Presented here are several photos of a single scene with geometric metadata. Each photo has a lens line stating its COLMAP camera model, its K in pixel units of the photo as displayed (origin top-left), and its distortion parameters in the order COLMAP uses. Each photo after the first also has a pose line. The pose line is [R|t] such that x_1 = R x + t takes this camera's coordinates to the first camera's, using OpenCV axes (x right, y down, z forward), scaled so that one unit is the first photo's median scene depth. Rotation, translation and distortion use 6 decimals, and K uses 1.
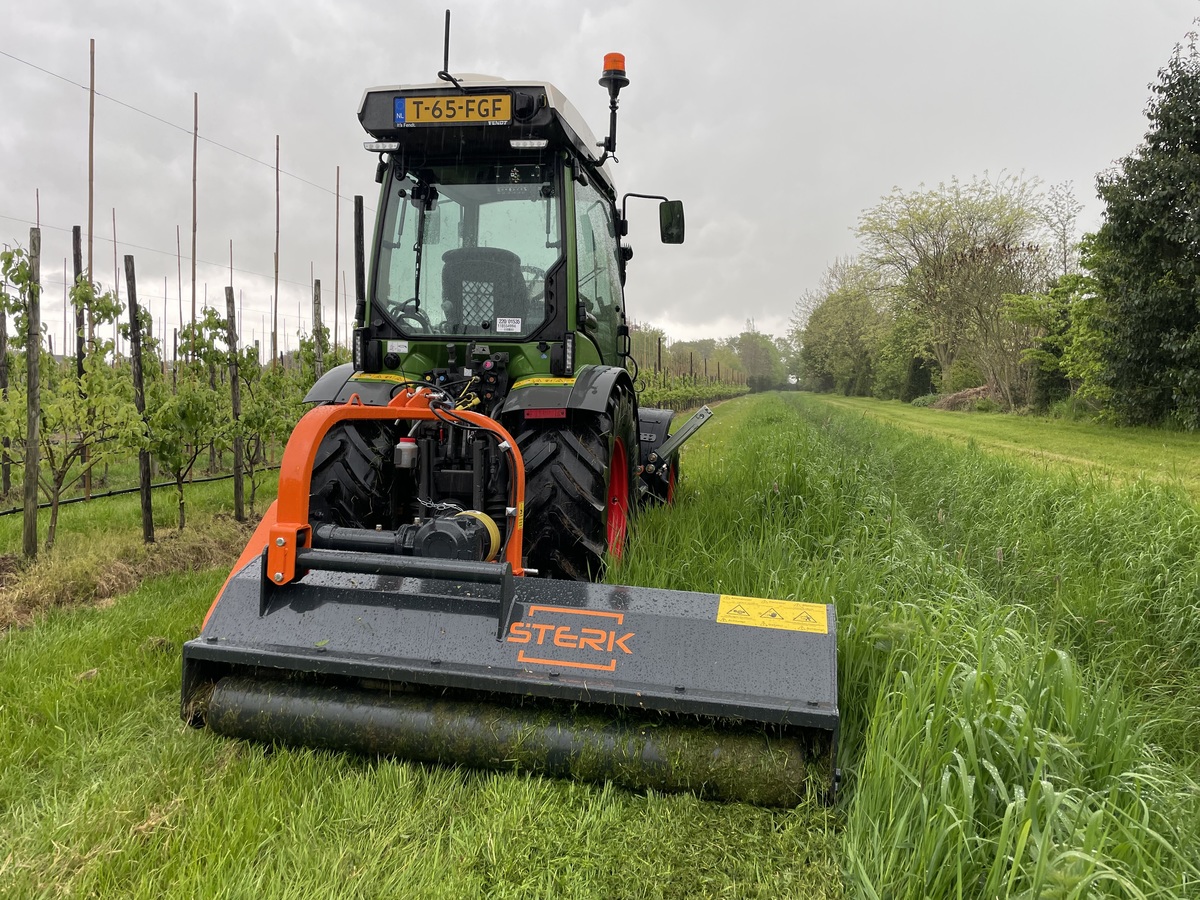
lens RADIAL K [[953.6, 0, 591.4], [0, 953.6, 435.5], [0, 0, 1]] dist [0.096391, -0.135179]
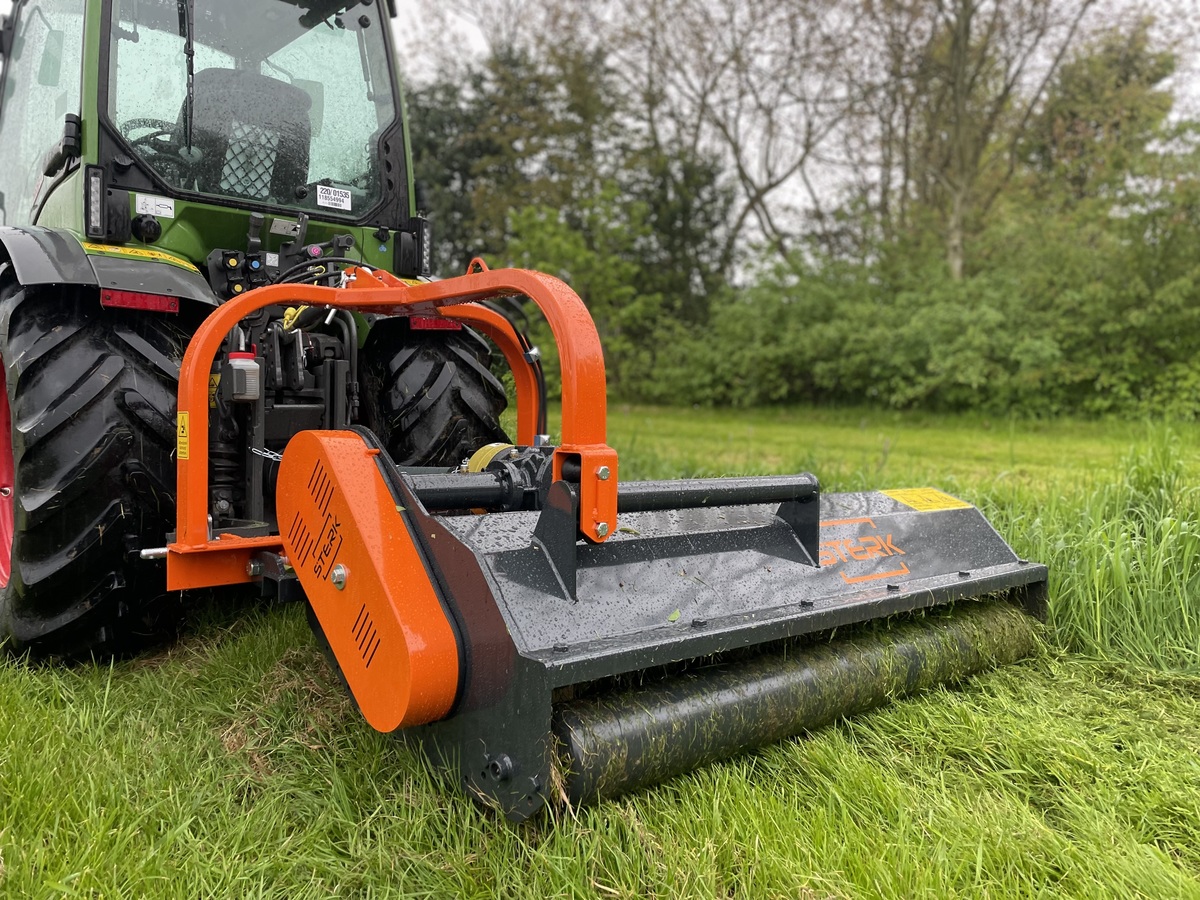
lens RADIAL K [[953.6, 0, 591.4], [0, 953.6, 435.5], [0, 0, 1]] dist [0.096391, -0.135179]
pose [[0.580152, -0.045132, 0.813257, -0.562842], [0.029485, 0.998973, 0.034404, 0.040881], [-0.813975, 0.004020, 0.580886, 0.430162]]
